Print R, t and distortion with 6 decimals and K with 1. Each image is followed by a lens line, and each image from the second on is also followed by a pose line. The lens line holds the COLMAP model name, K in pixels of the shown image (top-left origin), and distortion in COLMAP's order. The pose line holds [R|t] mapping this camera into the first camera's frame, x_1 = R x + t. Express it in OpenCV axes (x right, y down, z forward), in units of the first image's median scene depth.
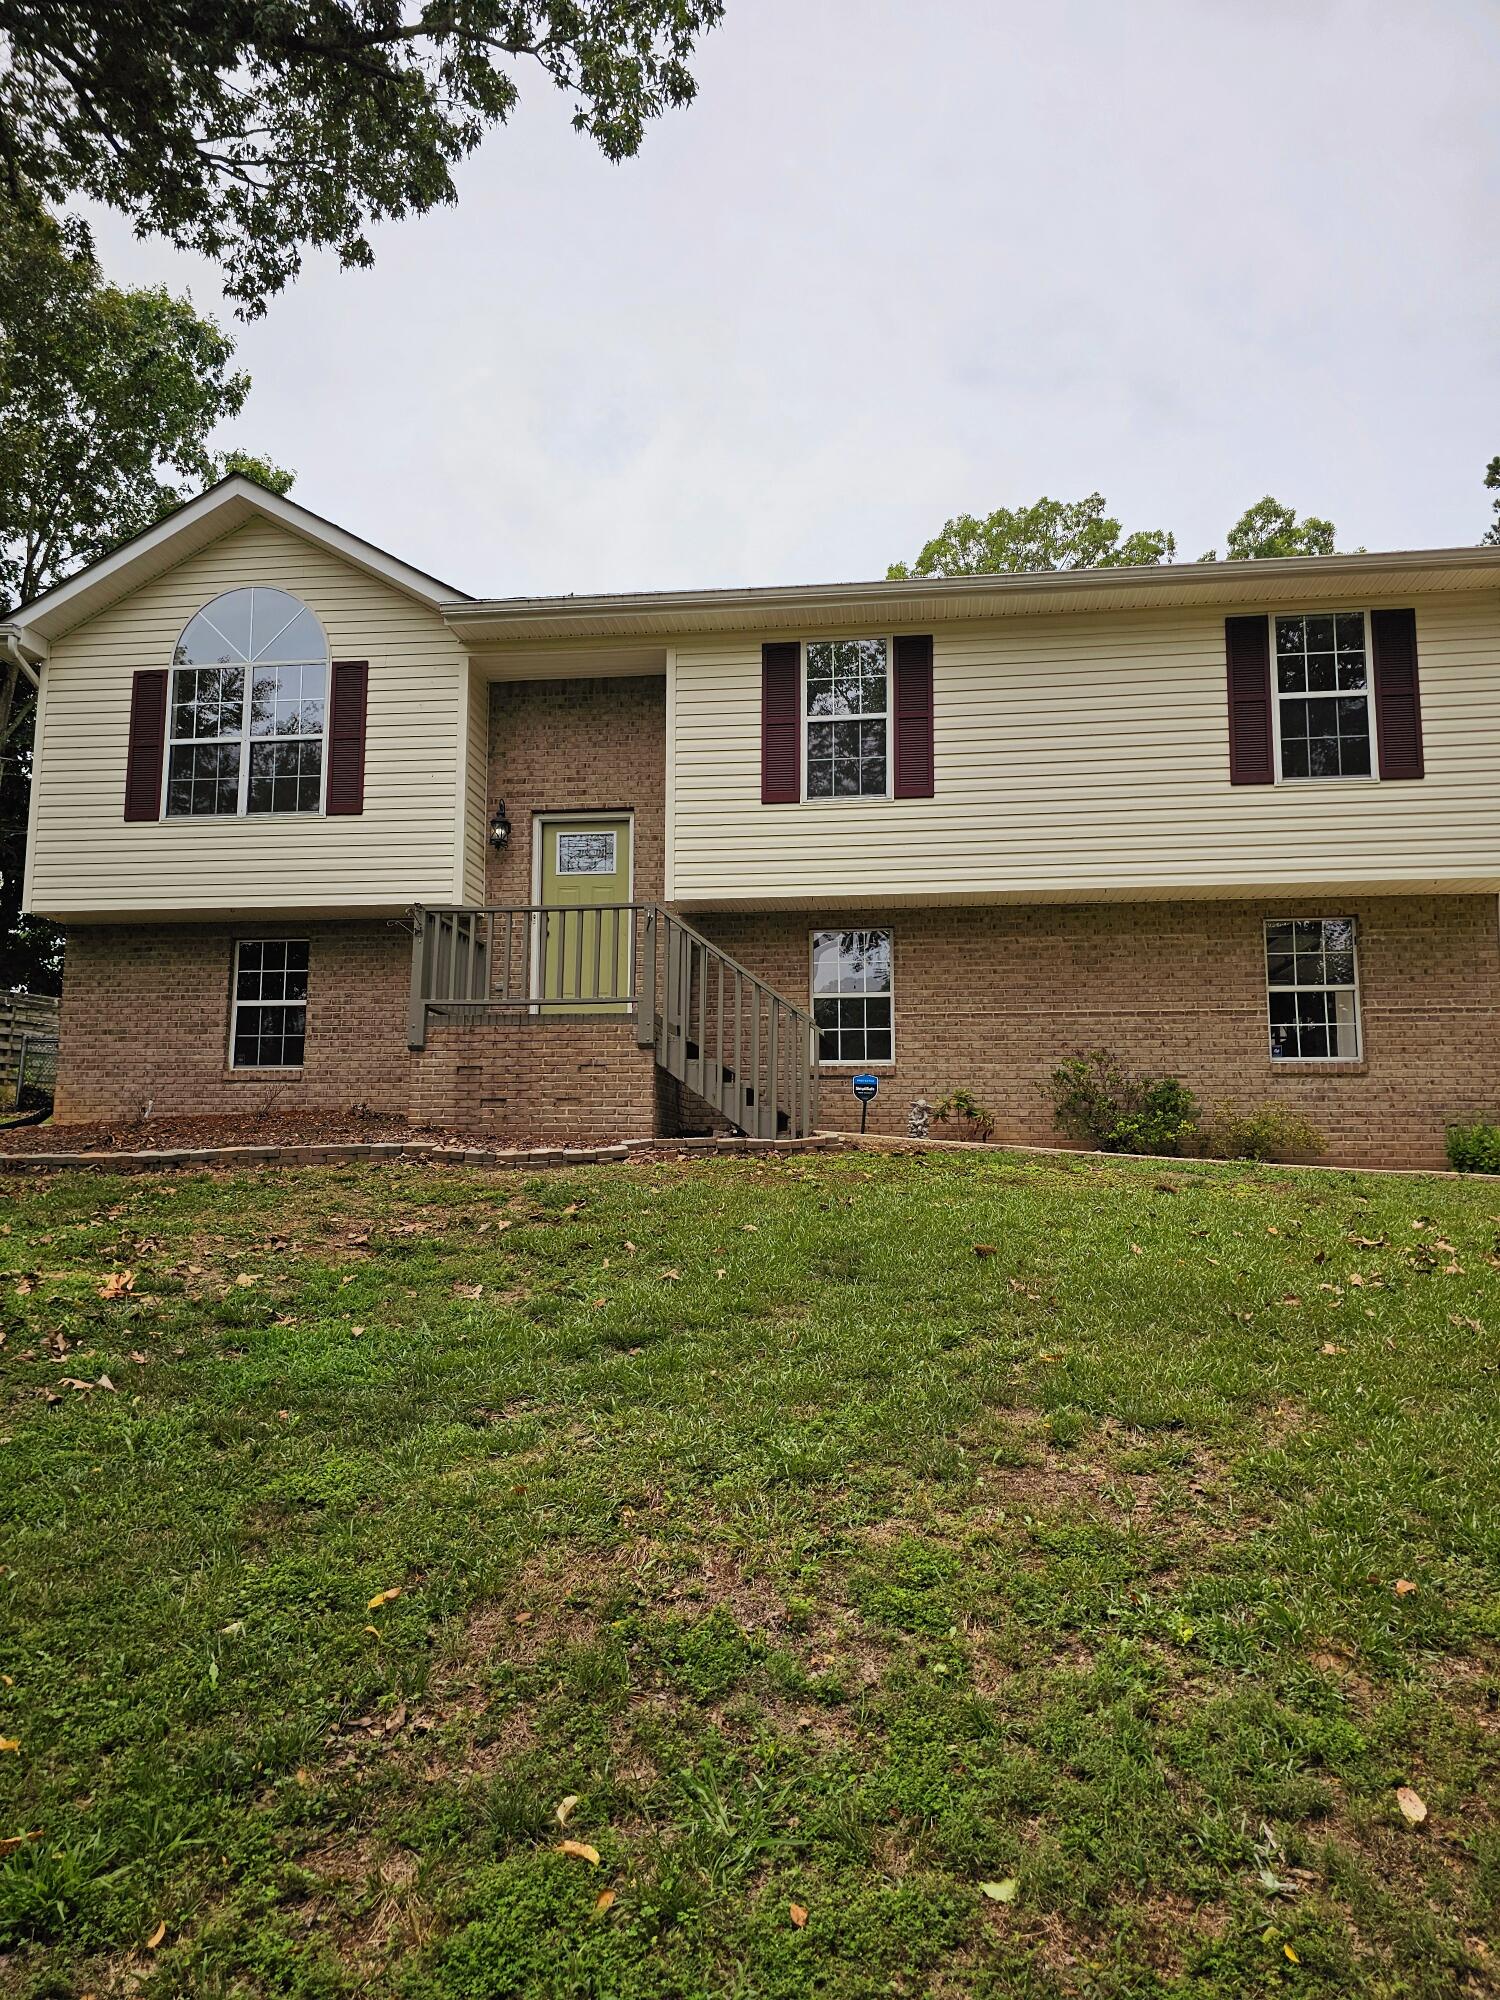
lens RADIAL K [[1348.6, 0, 759.0], [0, 1348.6, 1010.0], [0, 0, 1]] dist [0.069640, -0.066857]
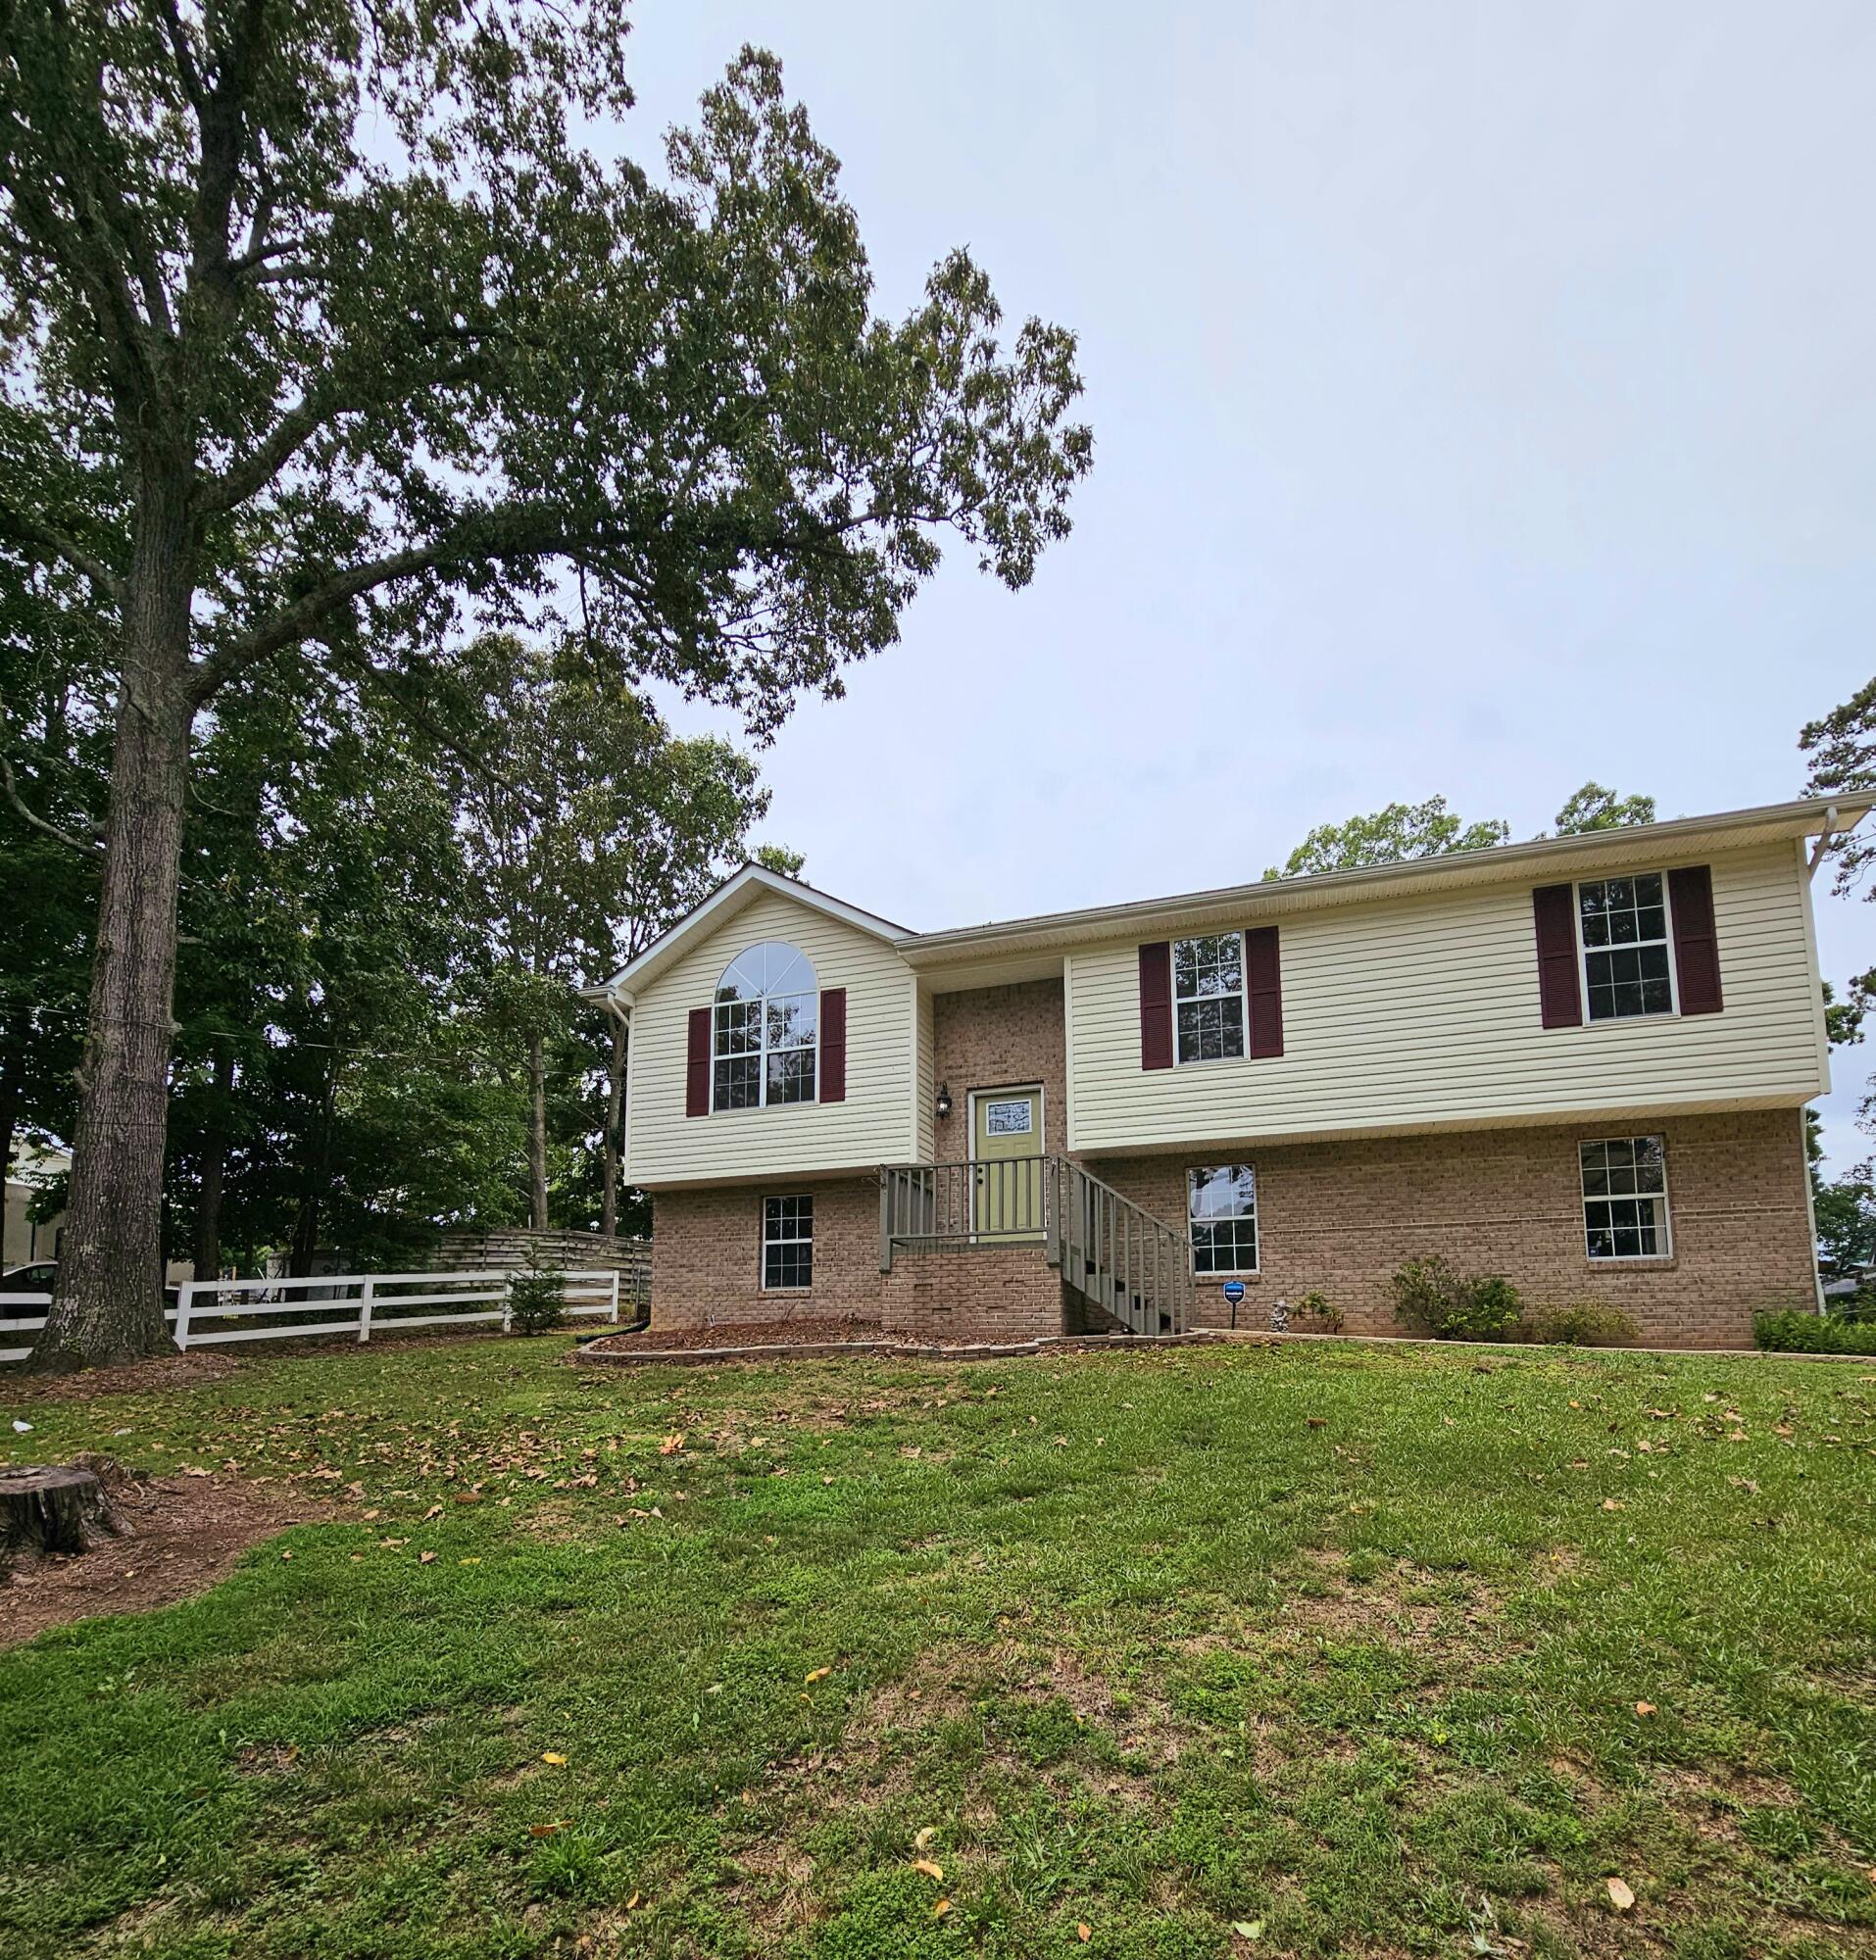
lens RADIAL K [[1036.4, 0, 947.2], [0, 1036.4, 1256.4], [0, 0, 1]] dist [-0.002847, -0.000283]
pose [[0.976946, -0.032842, -0.210946, 0.022788], [0.037009, 0.999190, 0.015832, -0.000731], [0.210255, -0.023274, 0.977369, 0.004243]]
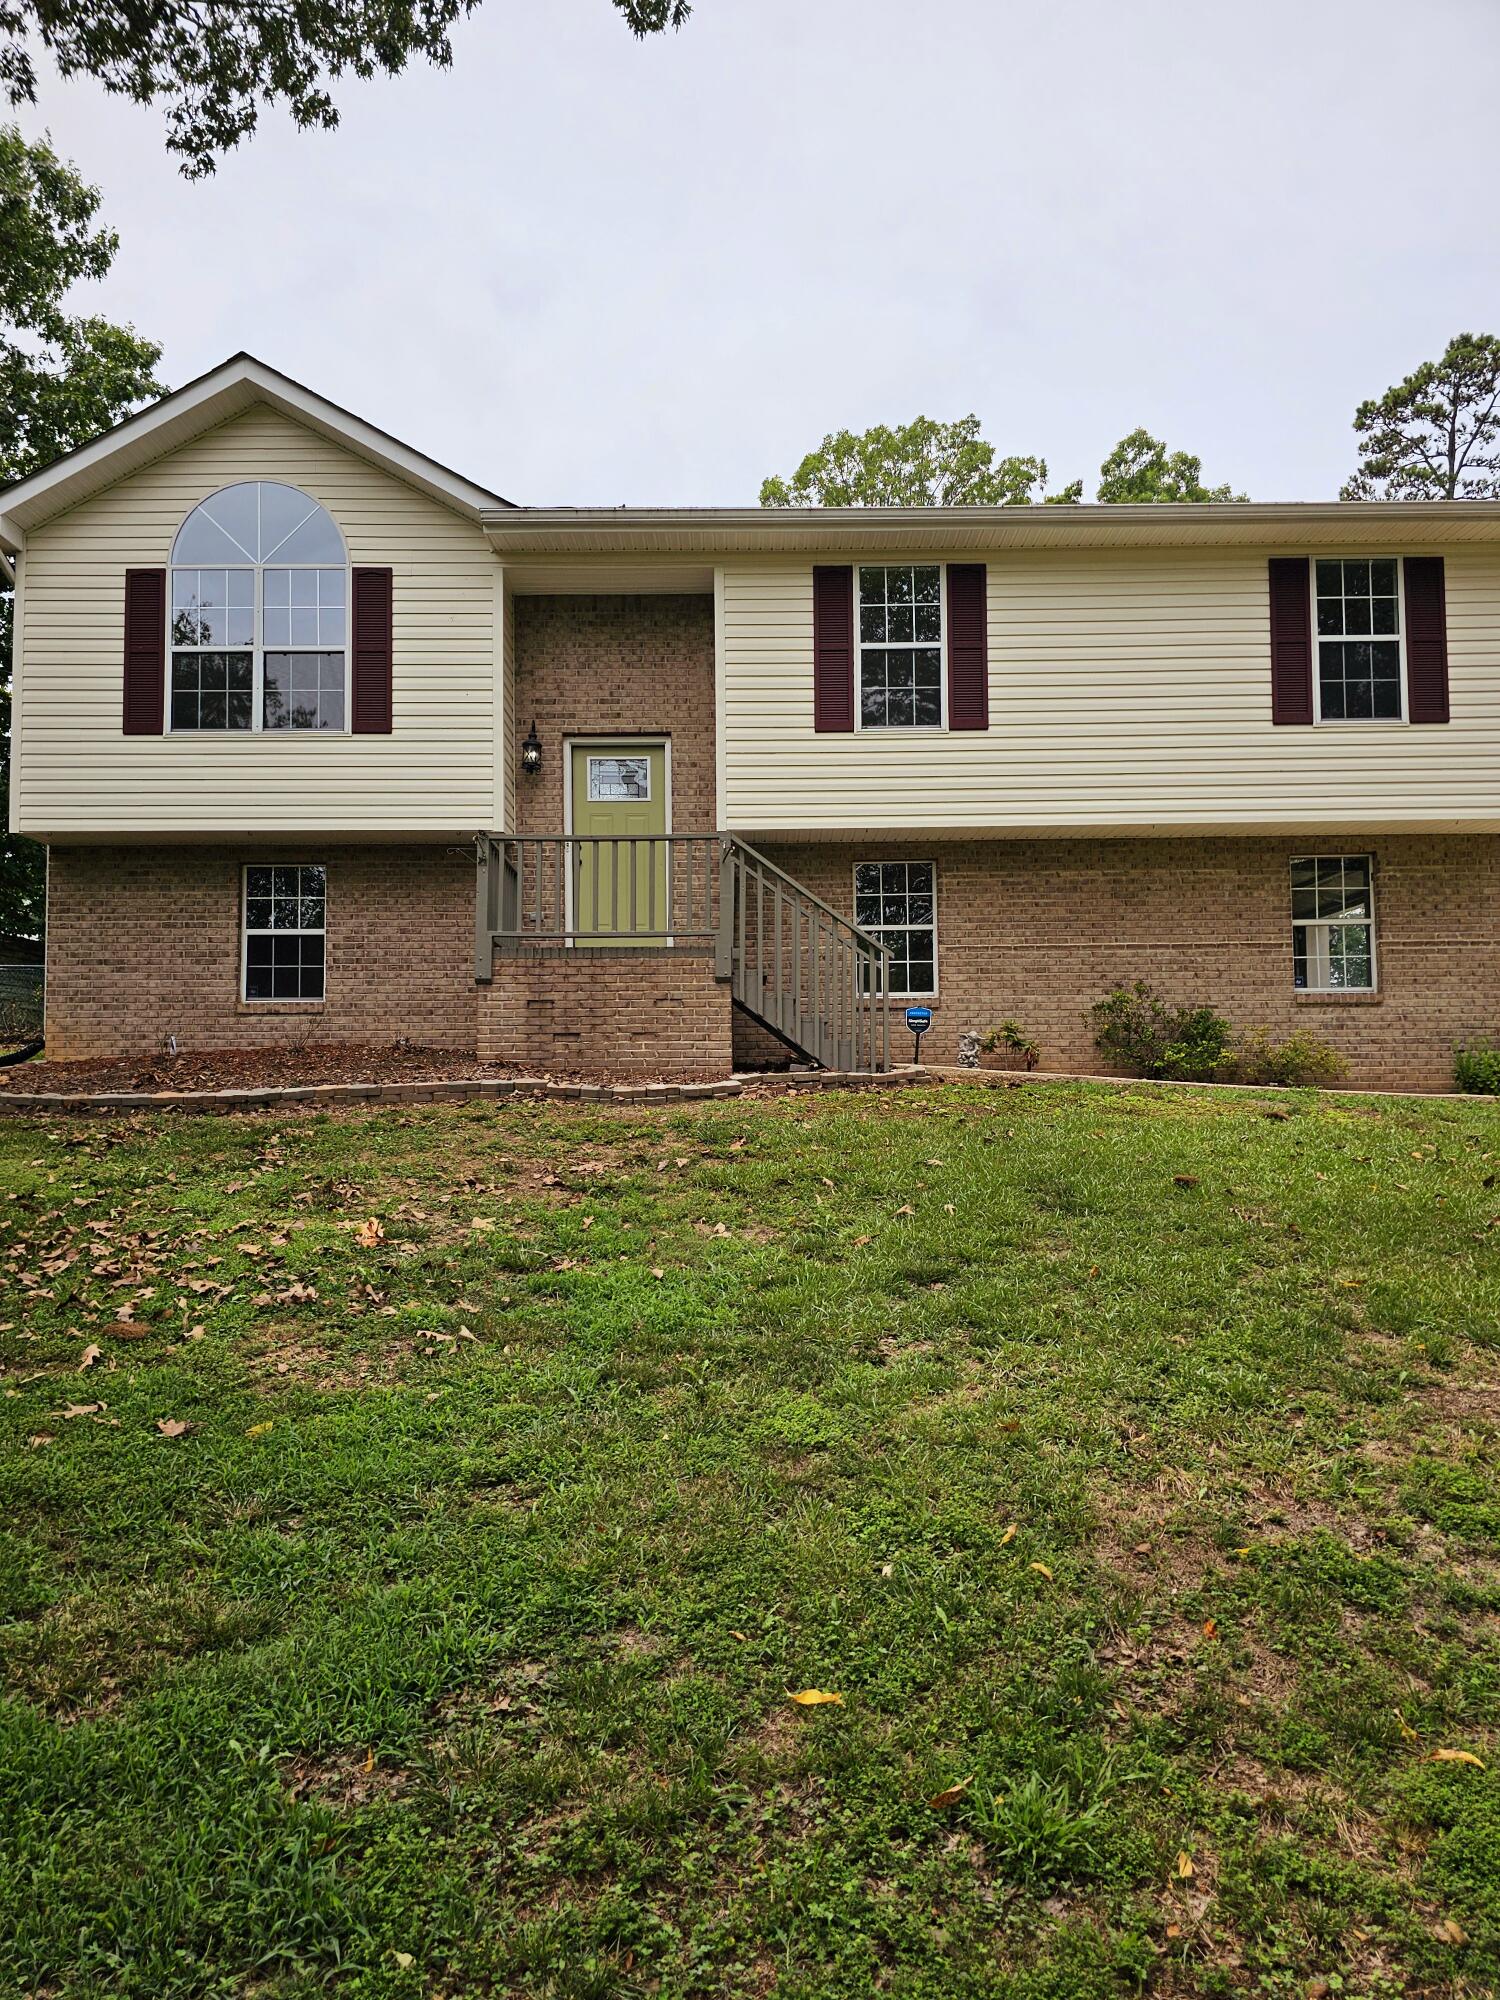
lens RADIAL K [[1348.6, 0, 795.2], [0, 1348.6, 1029.9], [0, 0, 1]] dist [0.069640, -0.066857]
pose [[0.991097, -0.005865, 0.133009, -0.147089], [-0.003528, 0.997522, 0.070270, -0.005428], [-0.133092, -0.070114, 0.988621, 0.008907]]
